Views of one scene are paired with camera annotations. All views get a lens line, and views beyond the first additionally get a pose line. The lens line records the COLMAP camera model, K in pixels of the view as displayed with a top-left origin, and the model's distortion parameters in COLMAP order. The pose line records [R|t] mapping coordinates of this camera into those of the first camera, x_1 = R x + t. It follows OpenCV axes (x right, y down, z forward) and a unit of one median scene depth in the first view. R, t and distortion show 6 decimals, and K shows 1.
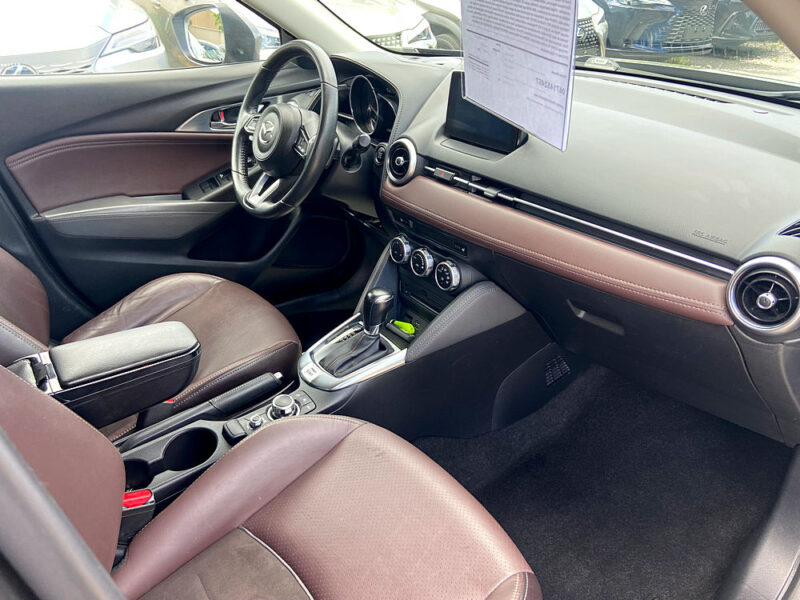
lens RADIAL K [[605.9, 0, 399.6], [0, 605.9, 299.4], [0, 0, 1]] dist [0.087363, -0.108873]
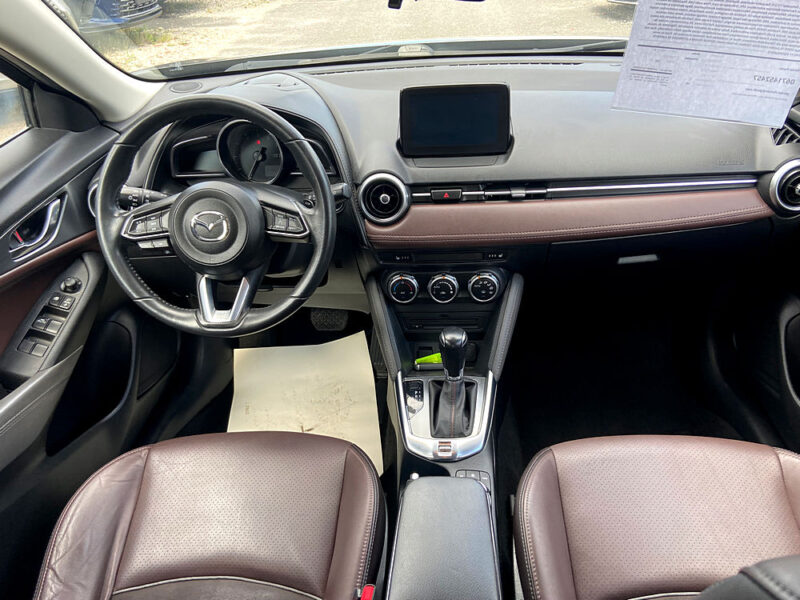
lens RADIAL K [[605.9, 0, 404.1], [0, 605.9, 307.9], [0, 0, 1]] dist [0.087363, -0.108873]
pose [[0.624874, -0.453254, 0.635684, -0.584639], [0.409532, 0.883504, 0.227385, -0.259455], [-0.664693, 0.118246, 0.737700, 0.317396]]
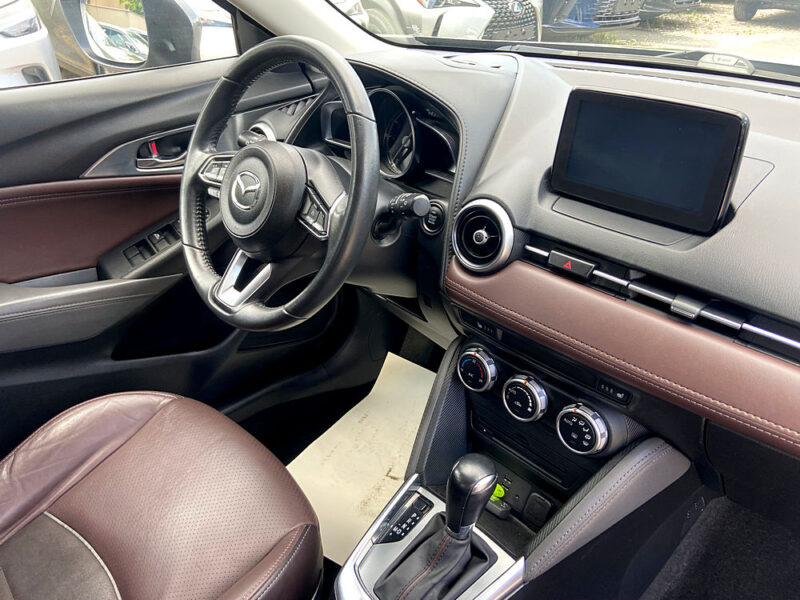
lens RADIAL K [[605.9, 0, 394.7], [0, 605.9, 296.9], [0, 0, 1]] dist [0.087363, -0.108873]
pose [[0.990174, -0.065040, 0.123792, -0.153285], [0.060862, 0.997451, 0.037244, -0.182622], [-0.125899, -0.029344, 0.991609, 0.380020]]
